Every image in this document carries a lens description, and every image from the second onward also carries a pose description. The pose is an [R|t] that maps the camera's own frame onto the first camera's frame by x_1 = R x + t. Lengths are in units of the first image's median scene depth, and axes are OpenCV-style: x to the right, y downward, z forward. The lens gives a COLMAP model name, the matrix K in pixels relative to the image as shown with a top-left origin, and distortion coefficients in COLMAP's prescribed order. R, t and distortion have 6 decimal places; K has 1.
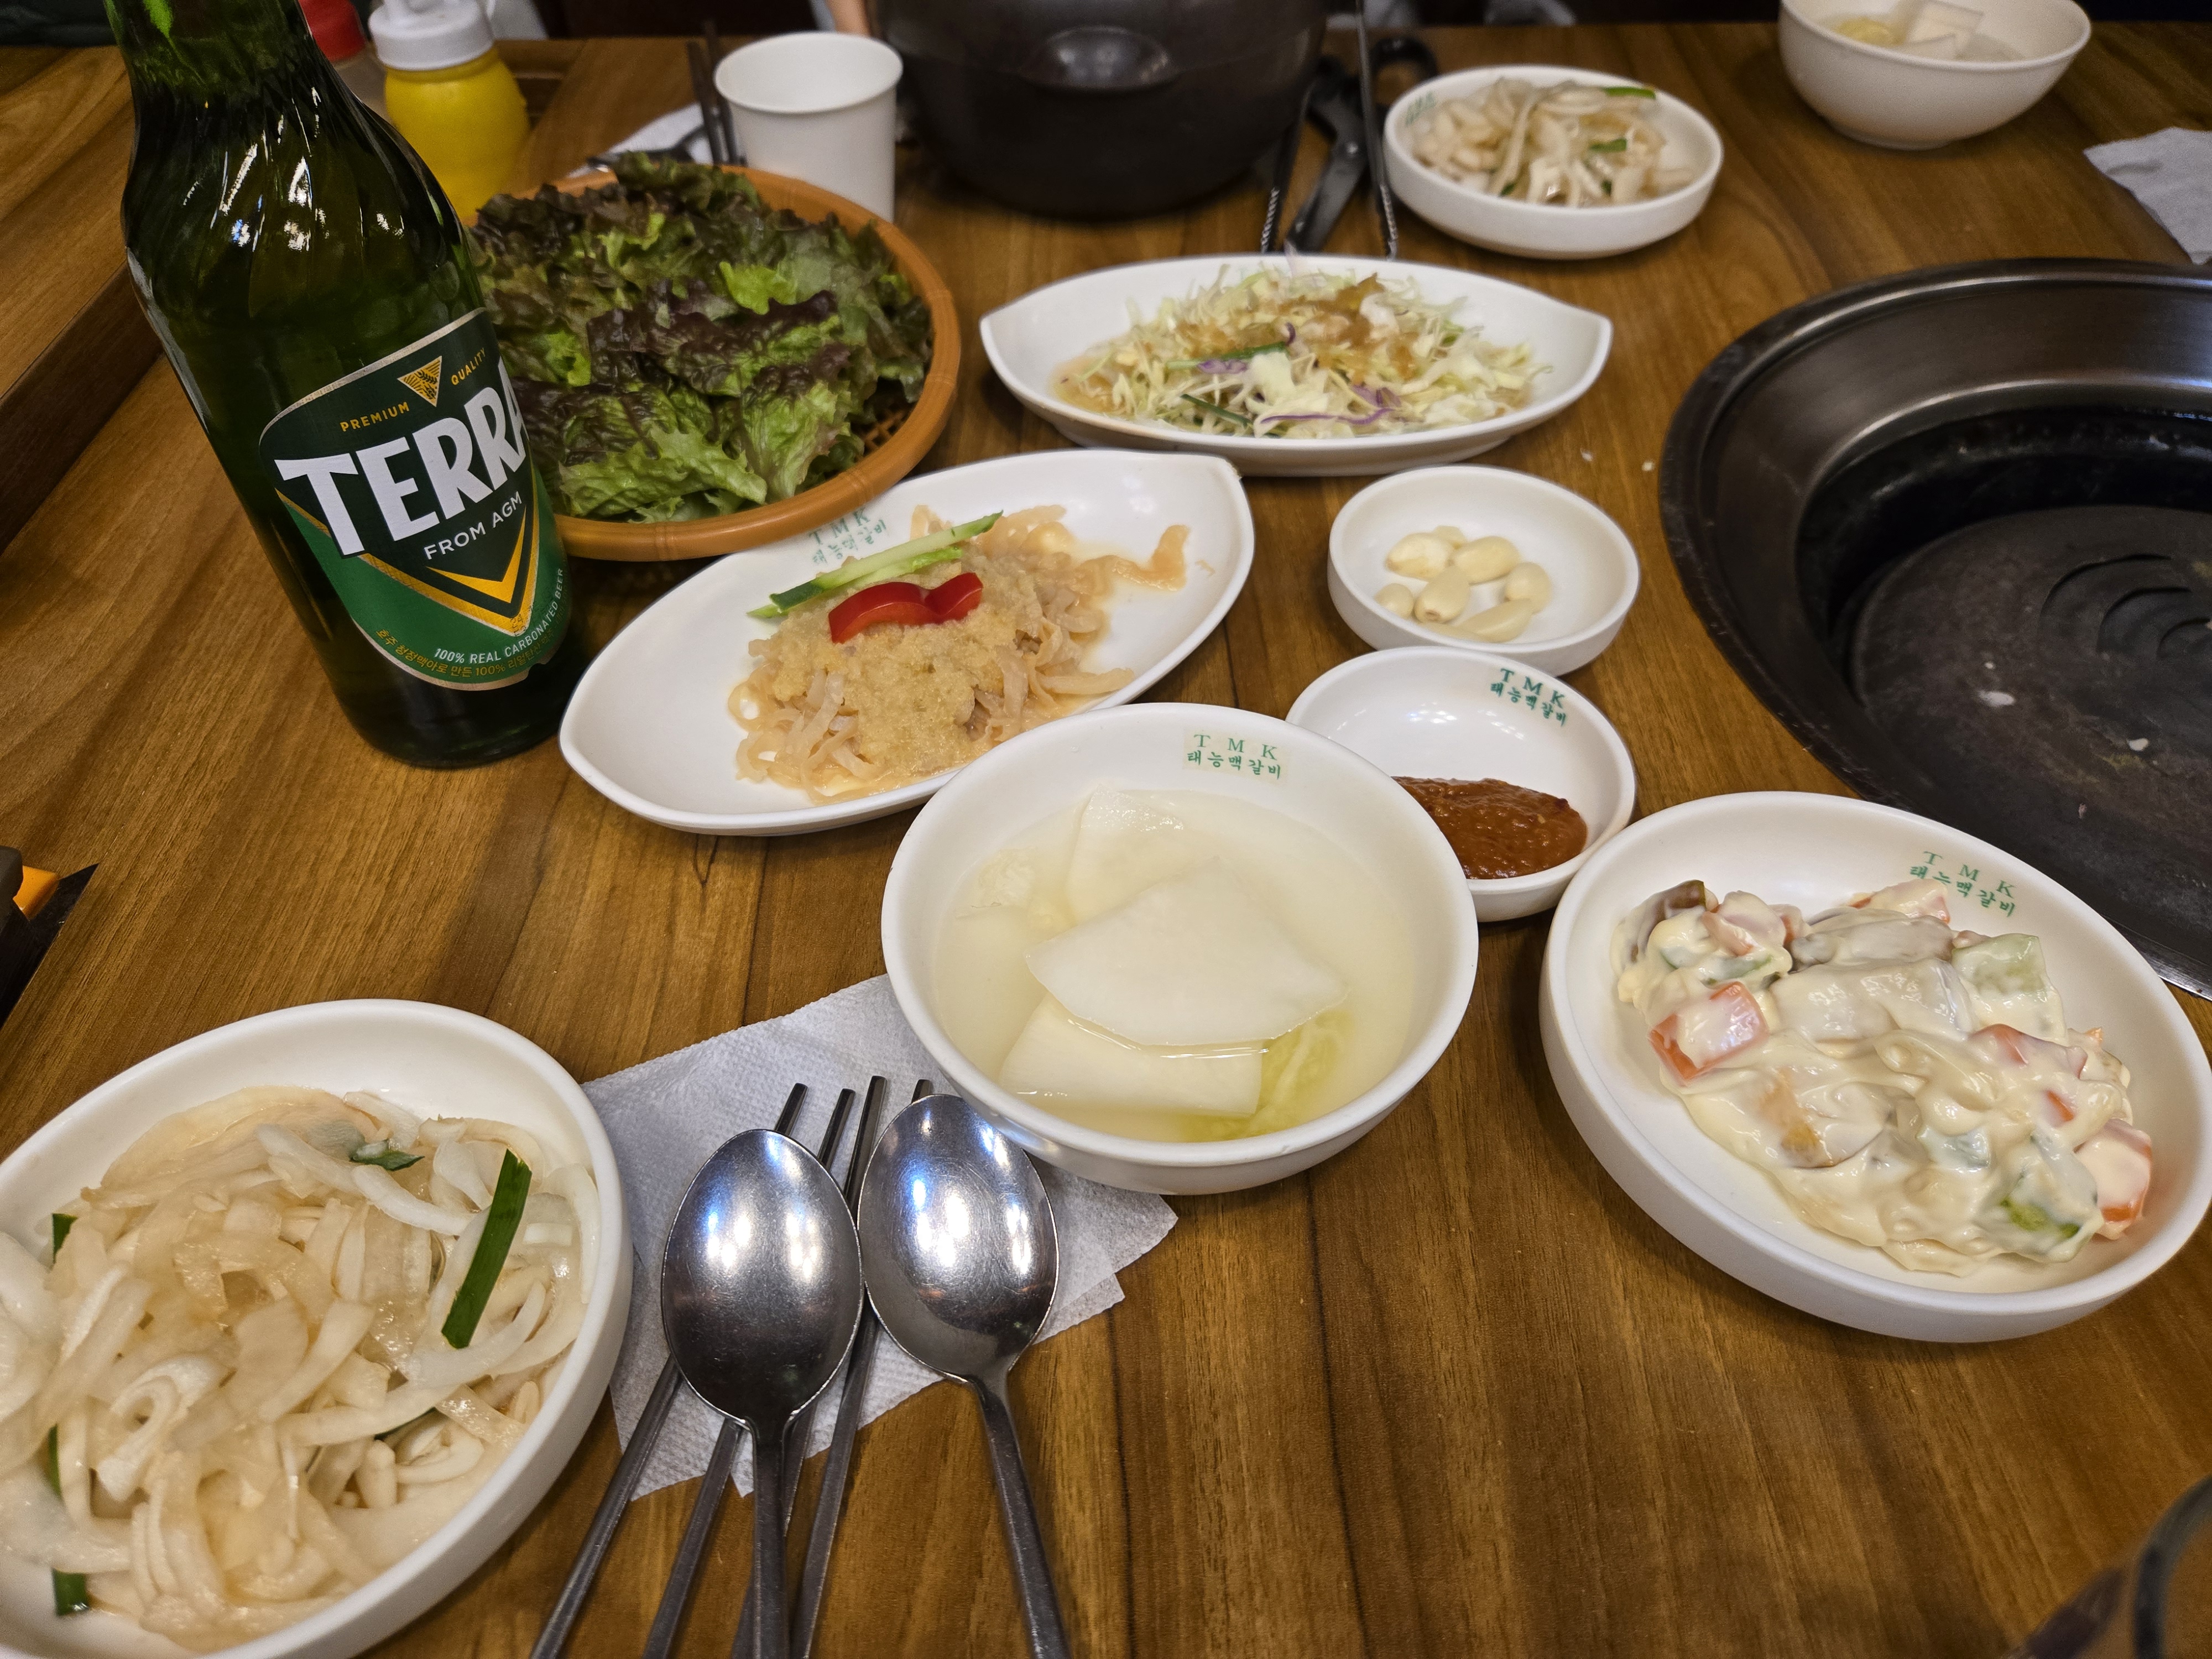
lens RADIAL K [[1516.1, 0, 1073.8], [0, 1516.1, 819.6], [0, 0, 1]] dist [0.026628, -0.032116]
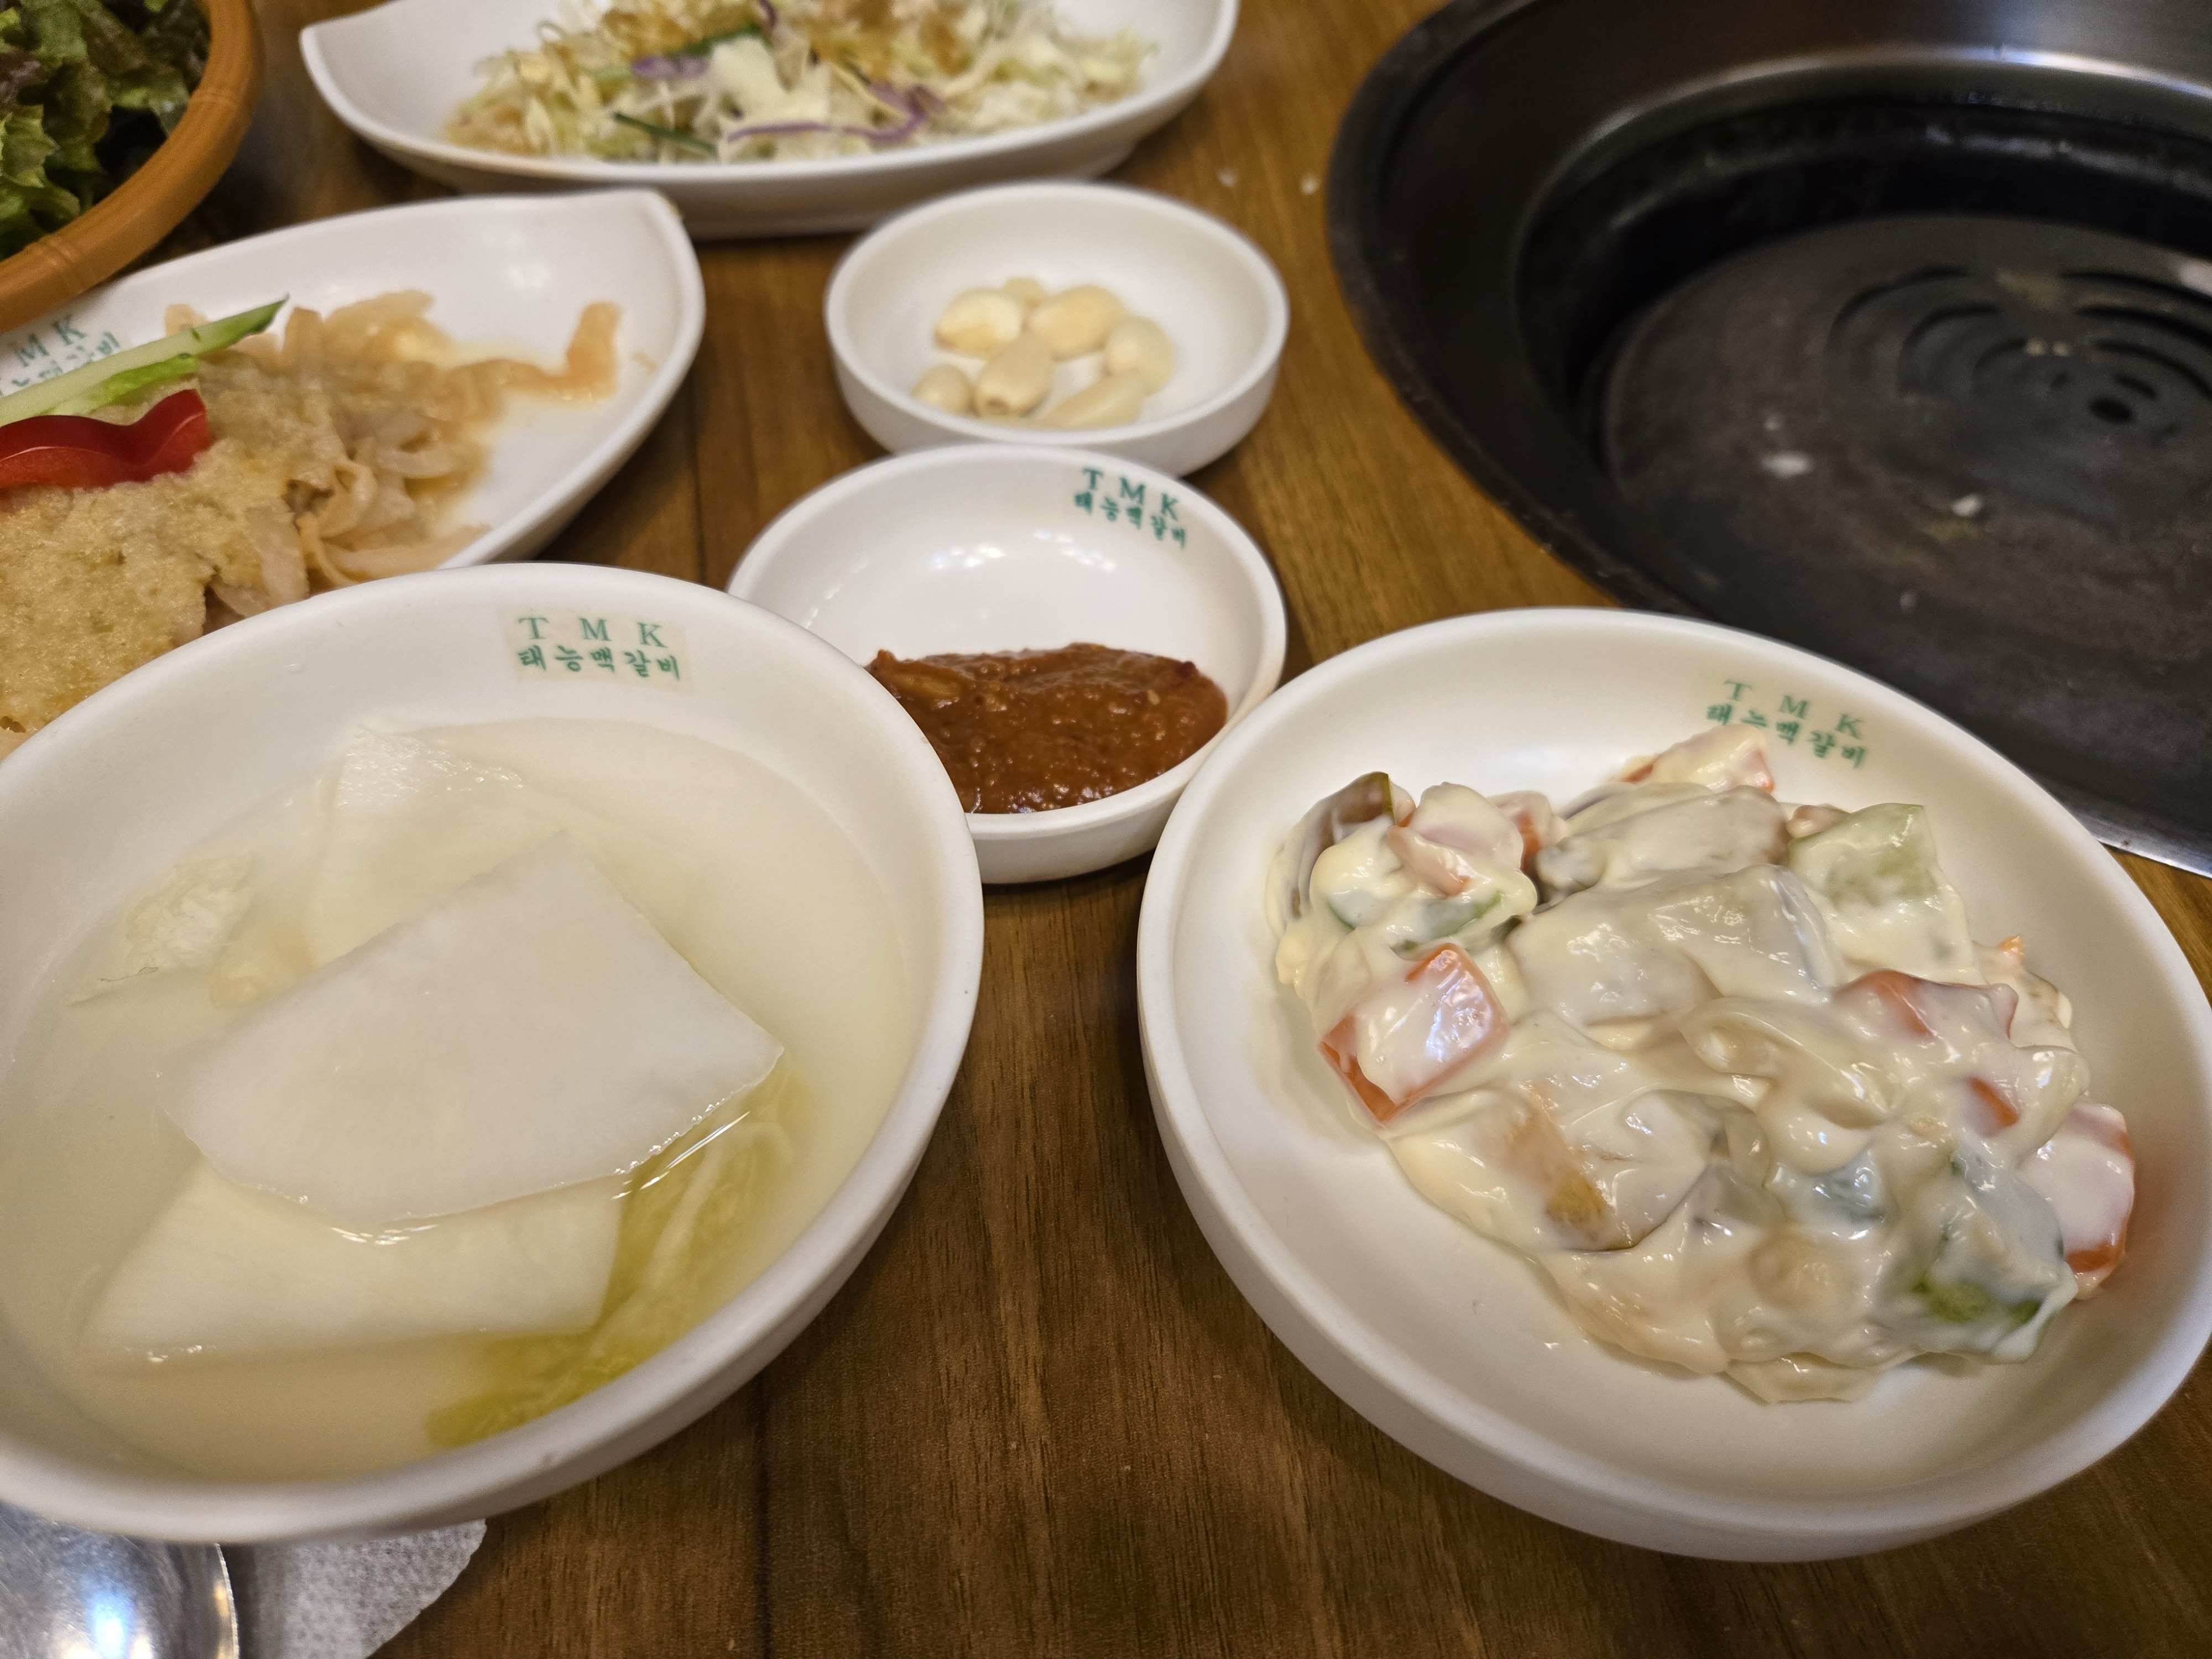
lens RADIAL K [[1523.6, 0, 1109.1], [0, 1523.6, 836.5], [0, 0, 1]] dist [0.008252, -0.022352]
pose [[0.983165, -0.125186, 0.133097, 0.180362], [0.115499, 0.990225, 0.078198, 0.004904], [-0.141585, -0.061509, 0.988013, 0.342399]]
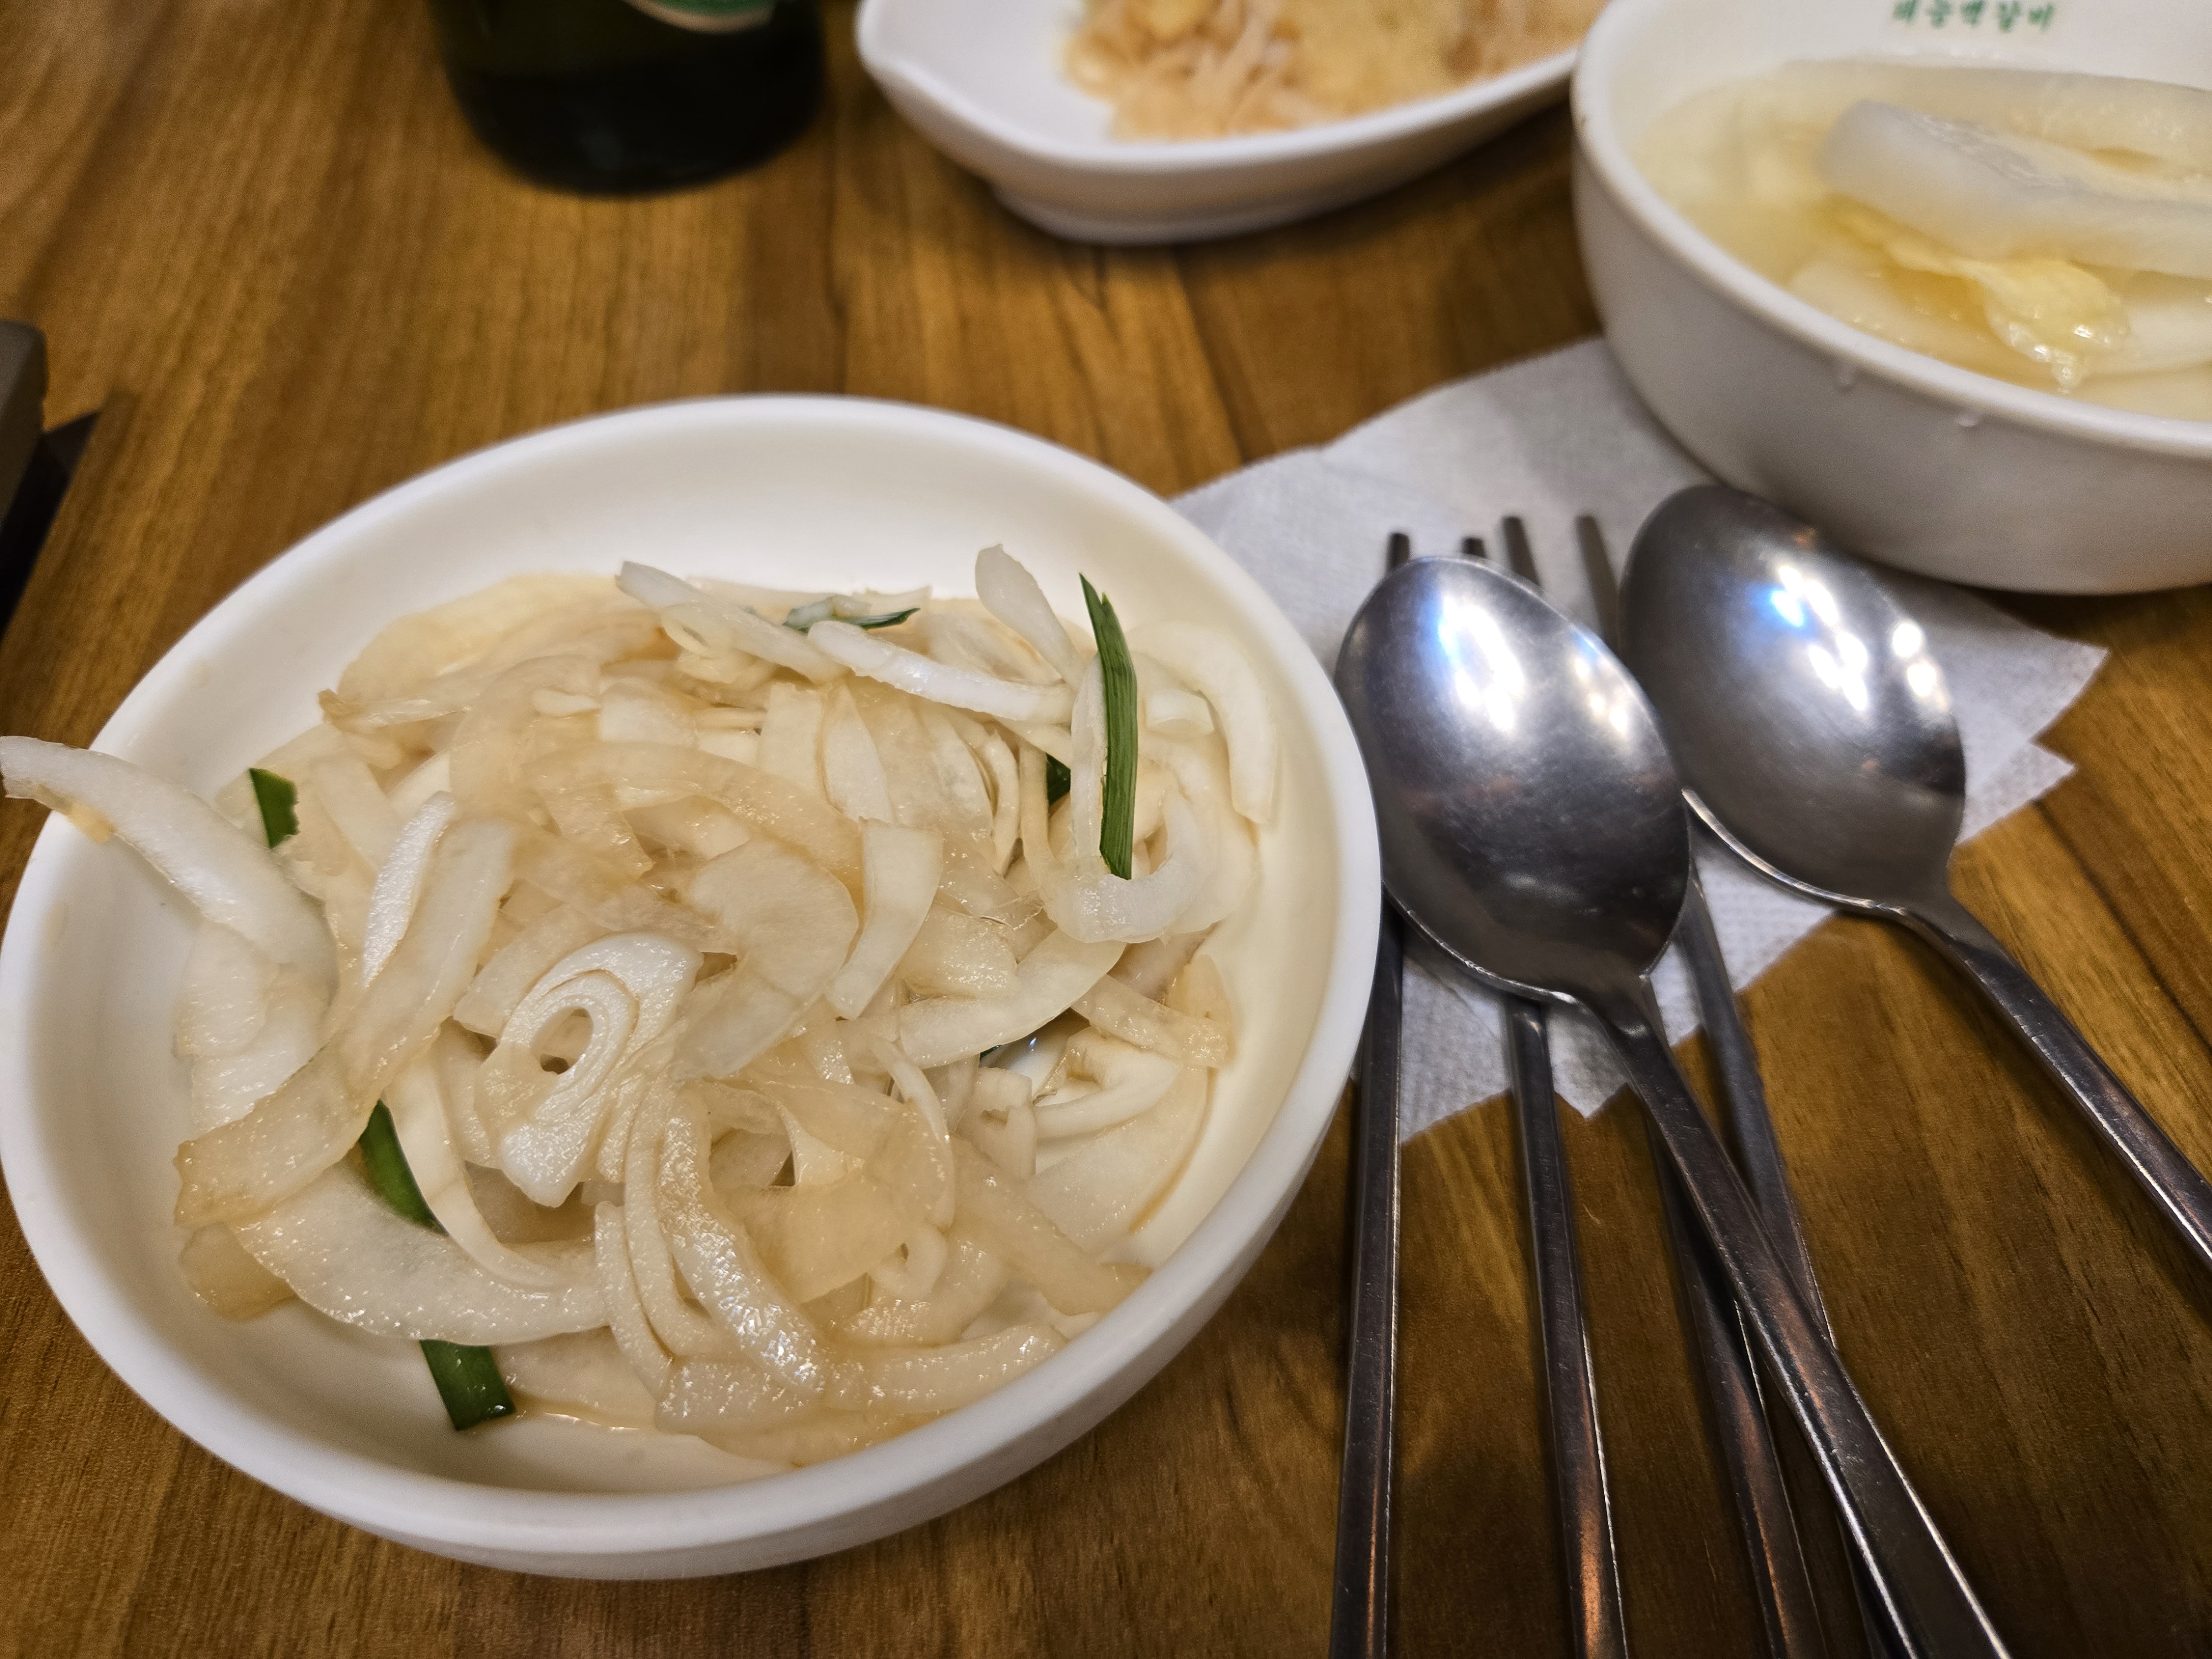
lens RADIAL K [[1547.8, 0, 1057.4], [0, 1547.8, 833.3], [0, 0, 1]] dist [0.004913, -0.024737]
pose [[0.993917, -0.085955, 0.068847, -0.301361], [0.077849, 0.990560, 0.112830, 0.173263], [-0.077895, -0.106784, 0.991226, 0.301865]]
